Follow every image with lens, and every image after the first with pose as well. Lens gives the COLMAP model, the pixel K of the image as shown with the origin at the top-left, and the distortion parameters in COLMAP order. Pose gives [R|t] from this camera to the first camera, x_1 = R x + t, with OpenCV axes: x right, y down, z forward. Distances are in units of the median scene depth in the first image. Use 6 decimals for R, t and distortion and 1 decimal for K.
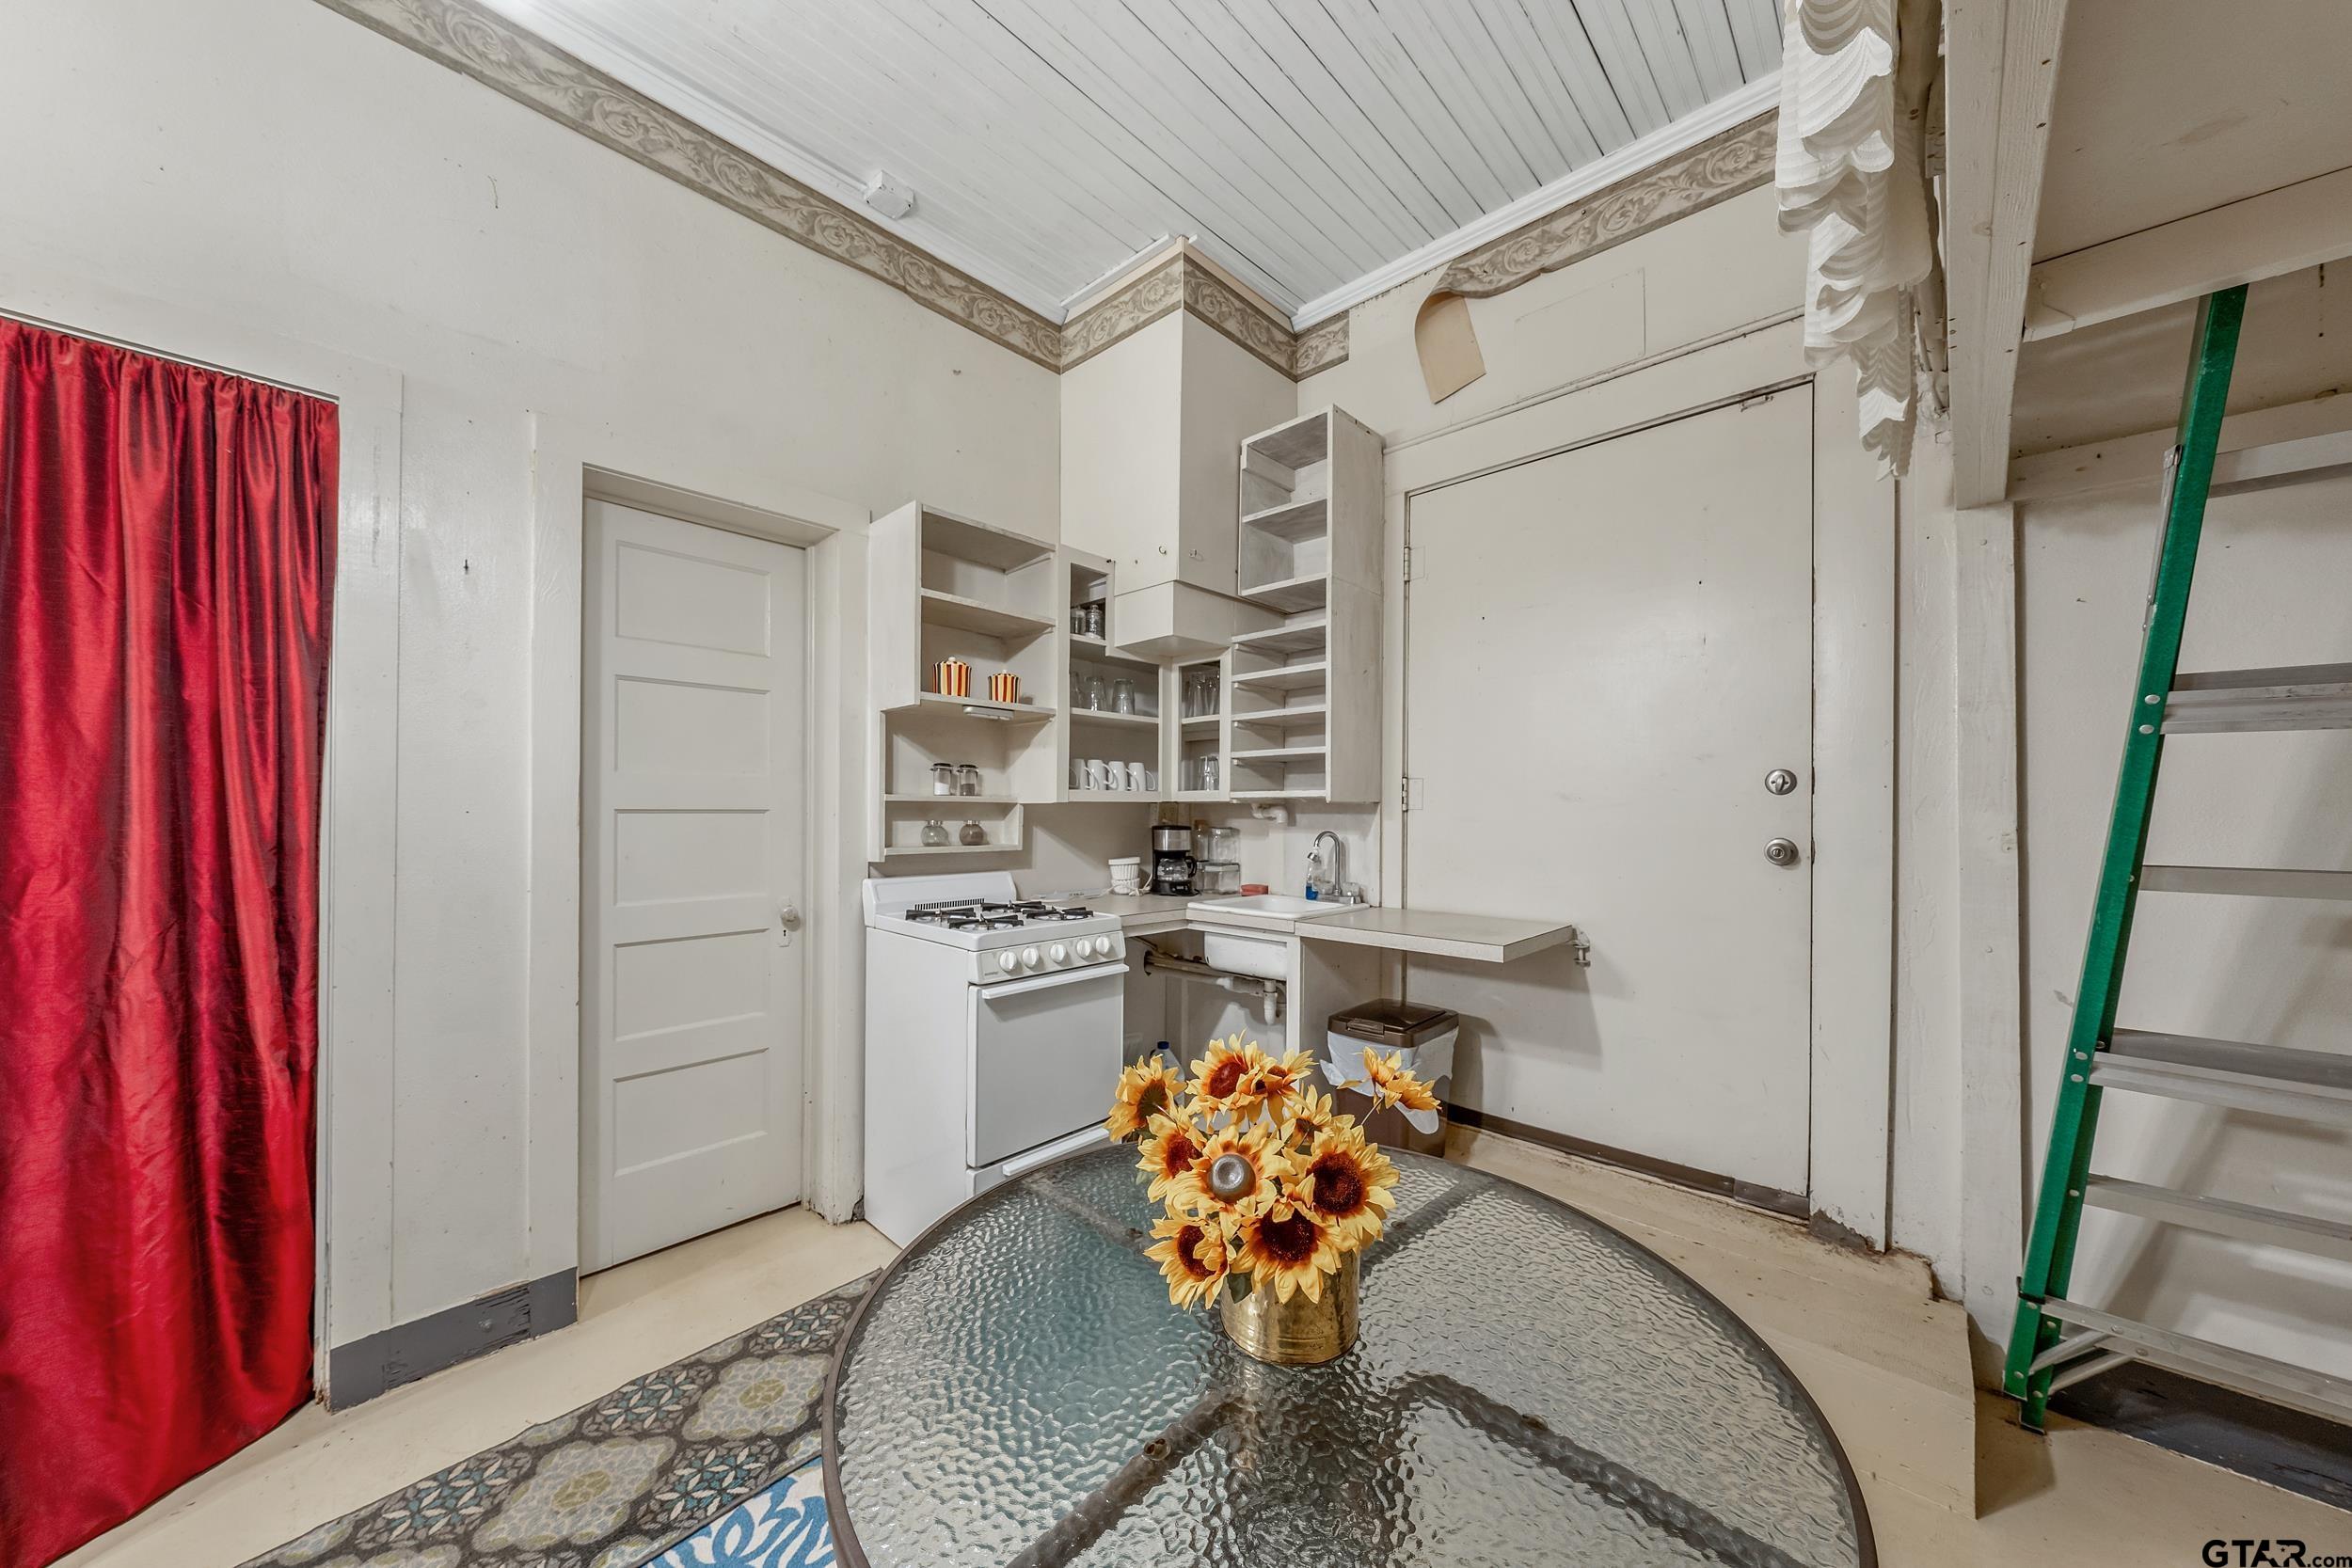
lens RADIAL K [[810.9, 0, 1182.7], [0, 810.9, 809.1], [0, 0, 1]] dist [-0.002658, -0.000034]
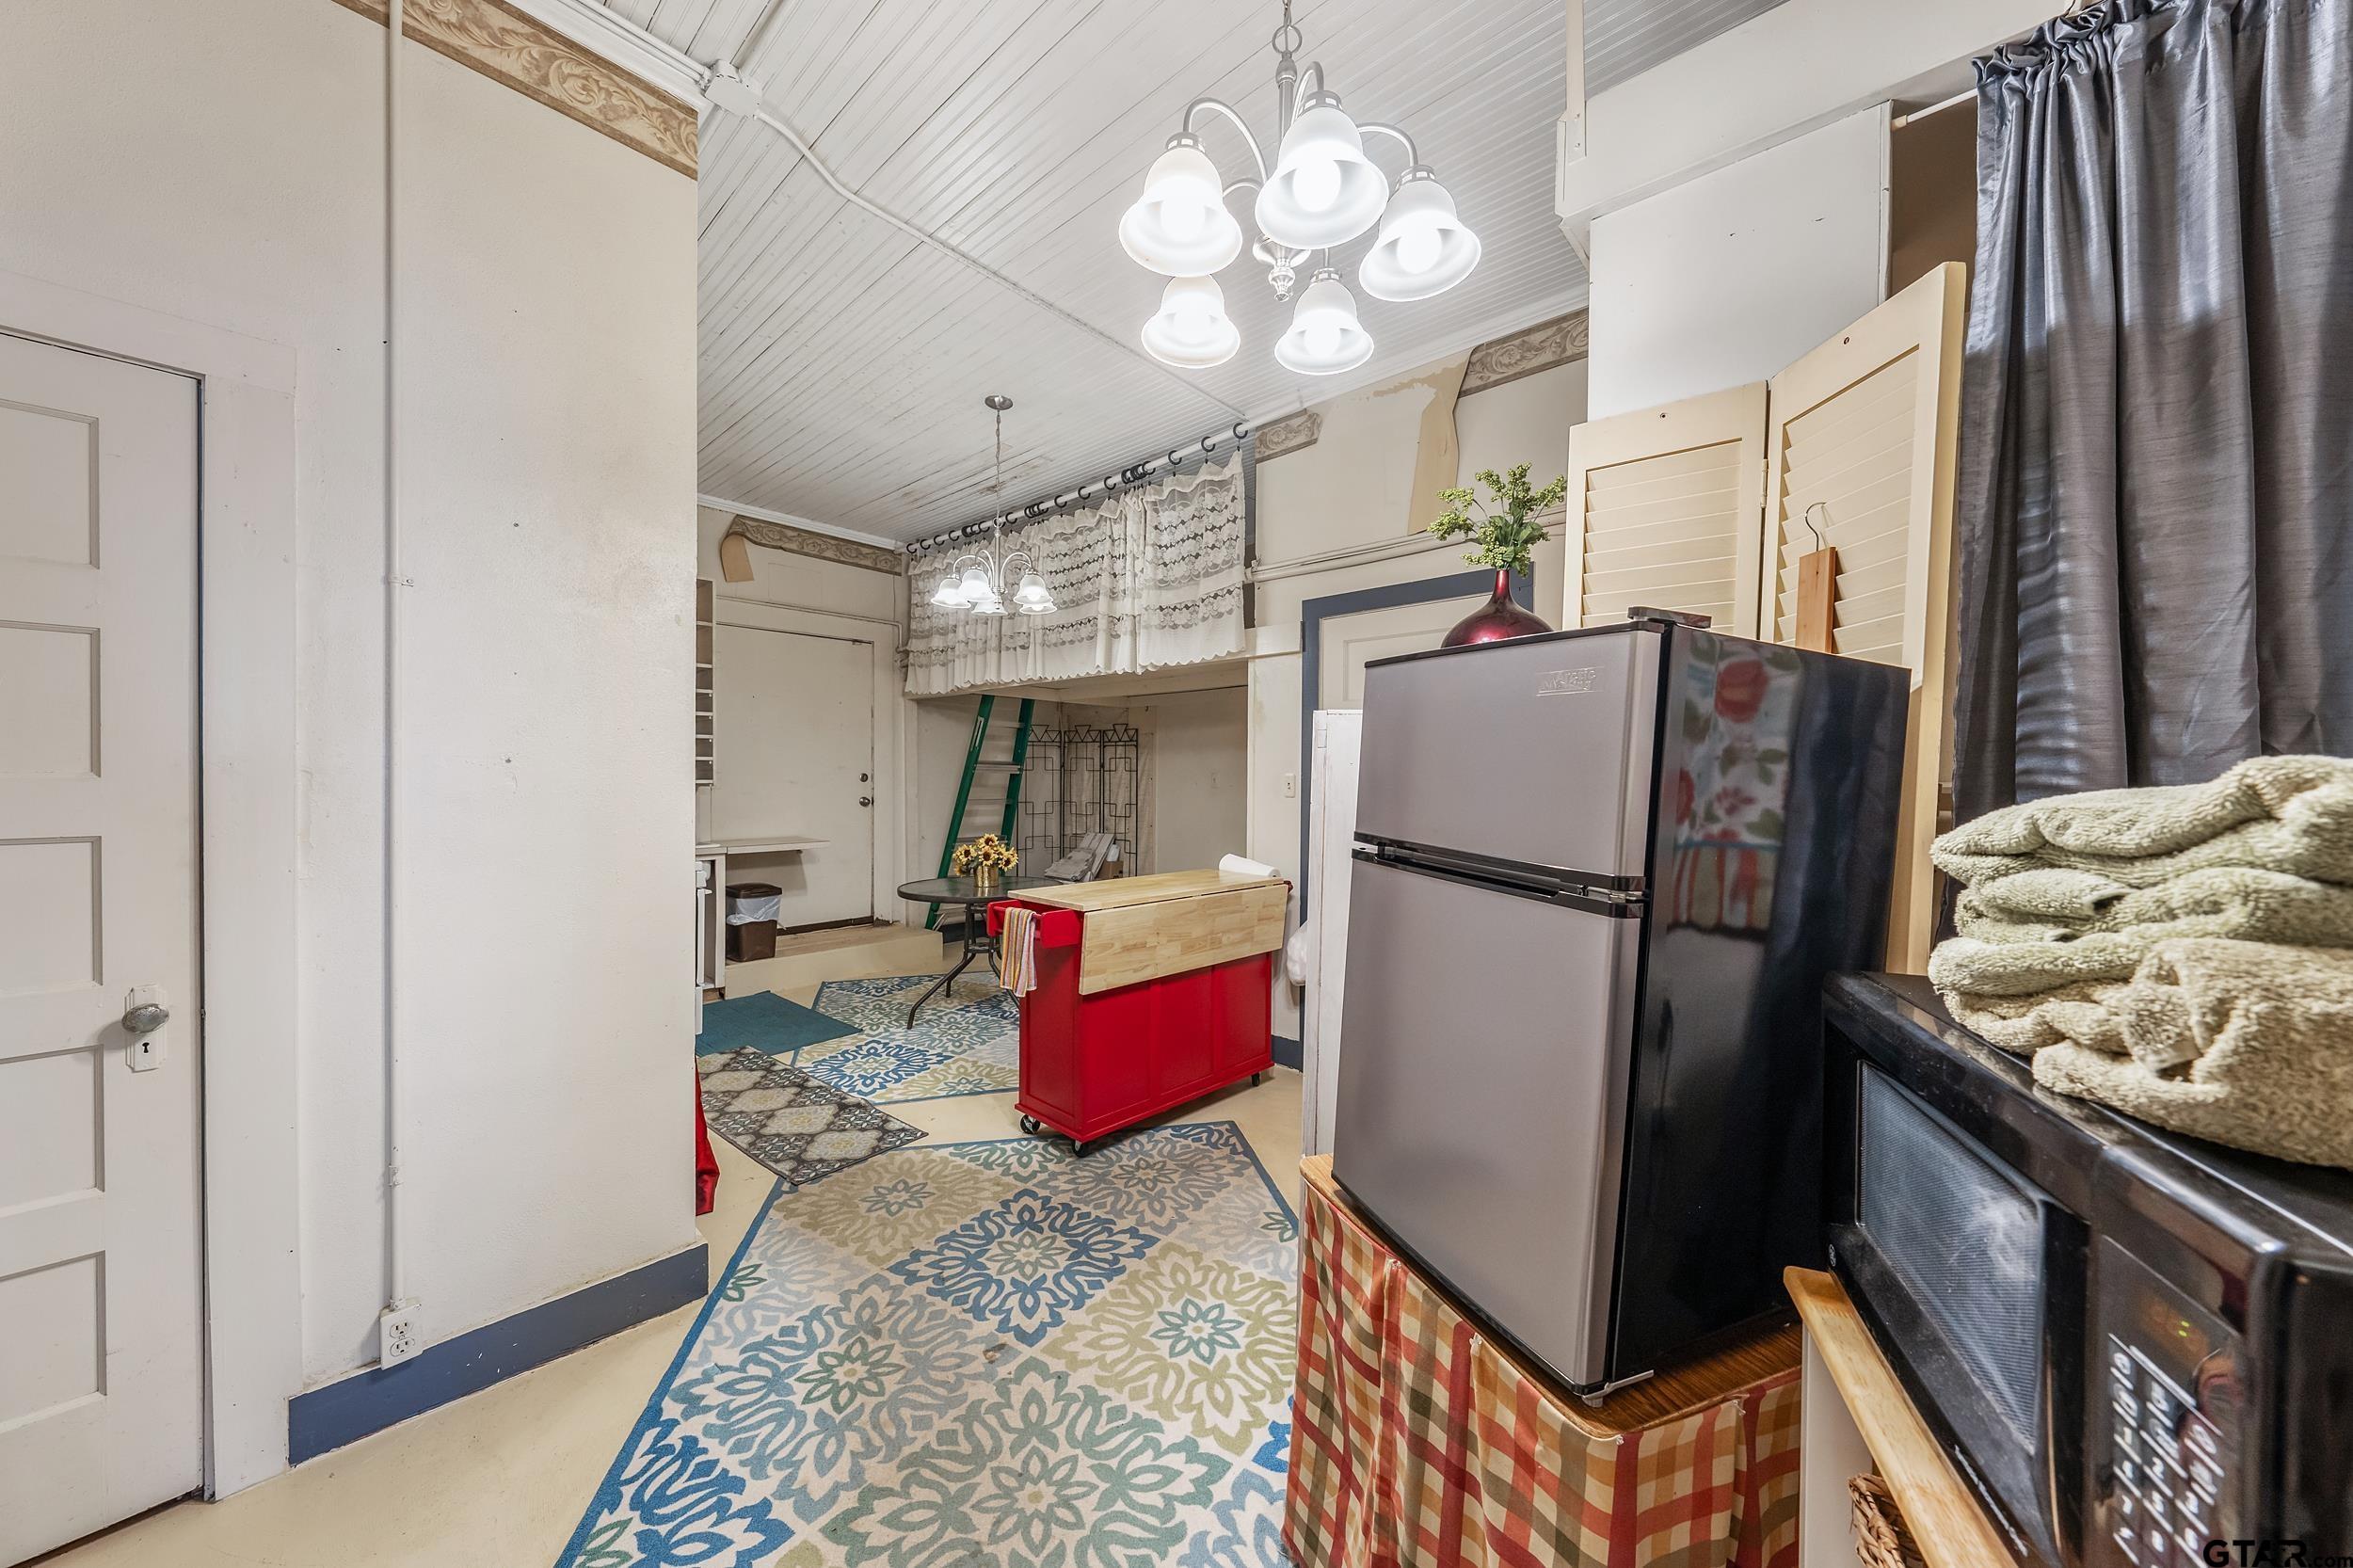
lens RADIAL K [[811.3, 0, 1181.7], [0, 811.3, 784.3], [0, 0, 1]] dist [-0.002658, -0.000034]
pose [[-0.015874, -0.017672, 0.999718, -1.833882], [-0.006272, 0.999826, 0.017575, -0.055579], [-0.999854, -0.005991, -0.015982, -0.081353]]
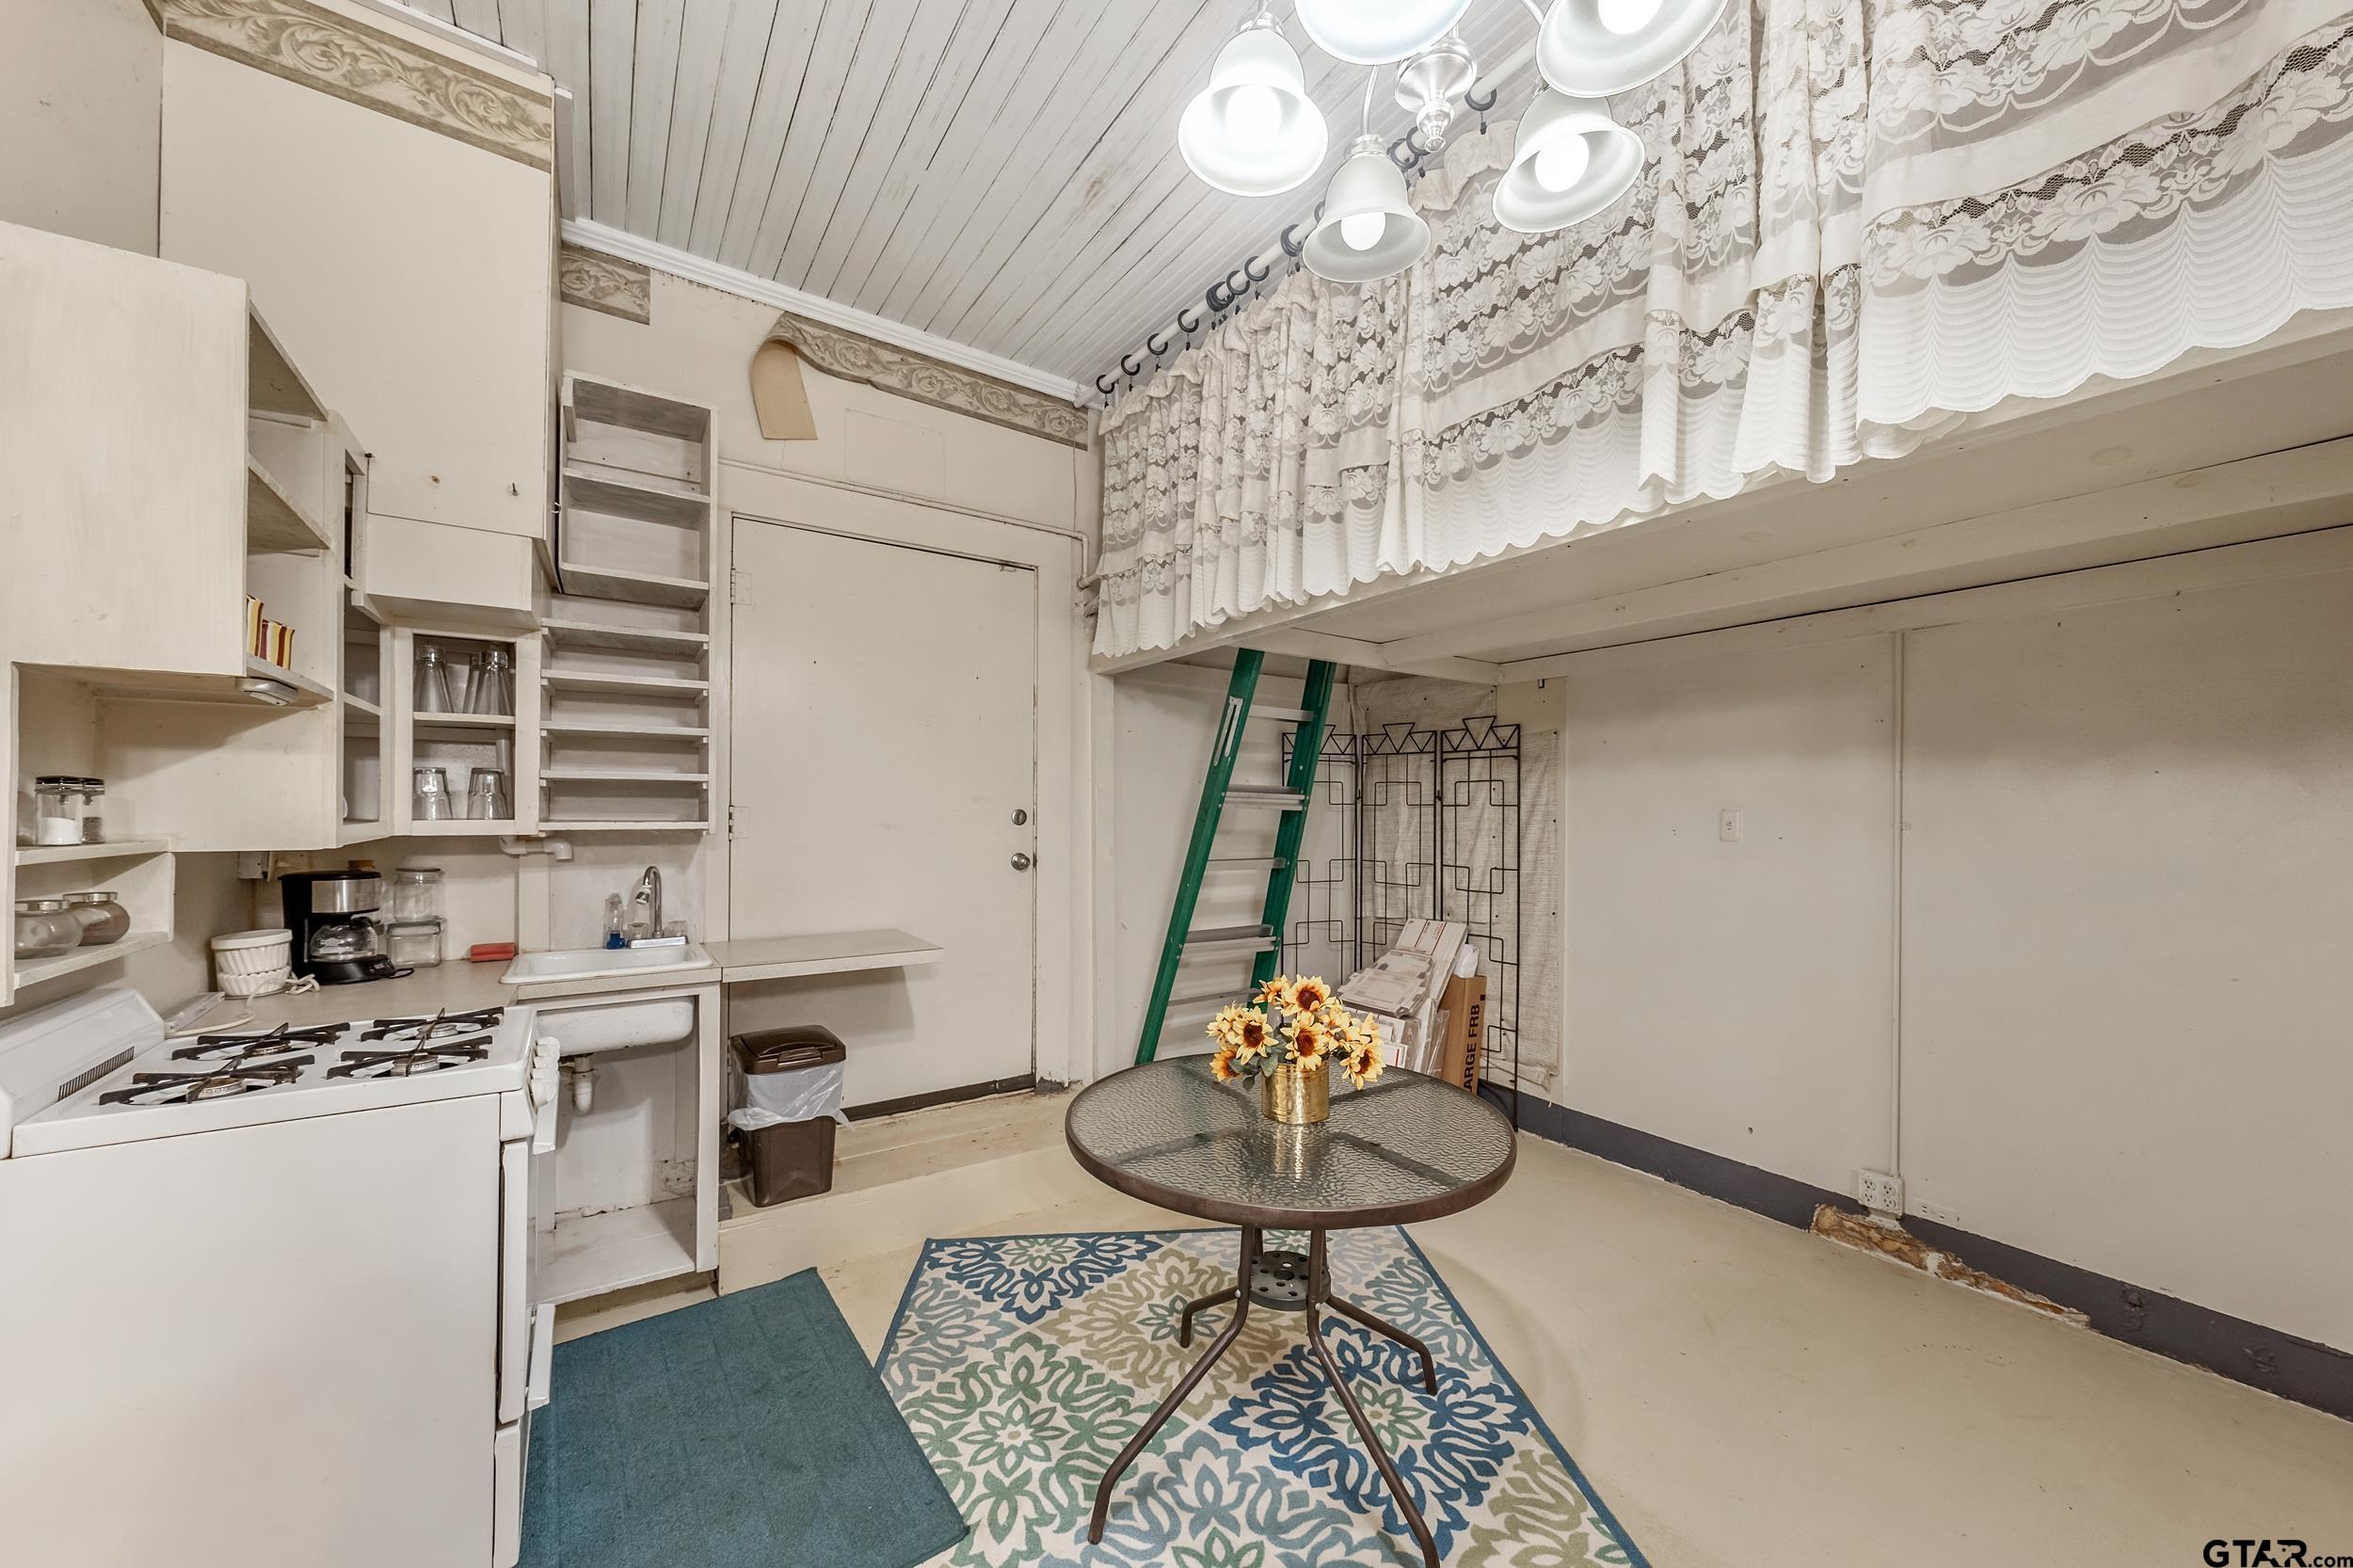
lens RADIAL K [[861.4, 0, 1185.9], [0, 861.4, 807.6], [0, 0, 1]] dist [0.003058, 0.000042]
pose [[0.207459, -0.000156, 0.978244, -0.694916], [-0.005971, 0.999981, 0.001426, -0.046455], [-0.978226, -0.006137, 0.207454, 0.280132]]
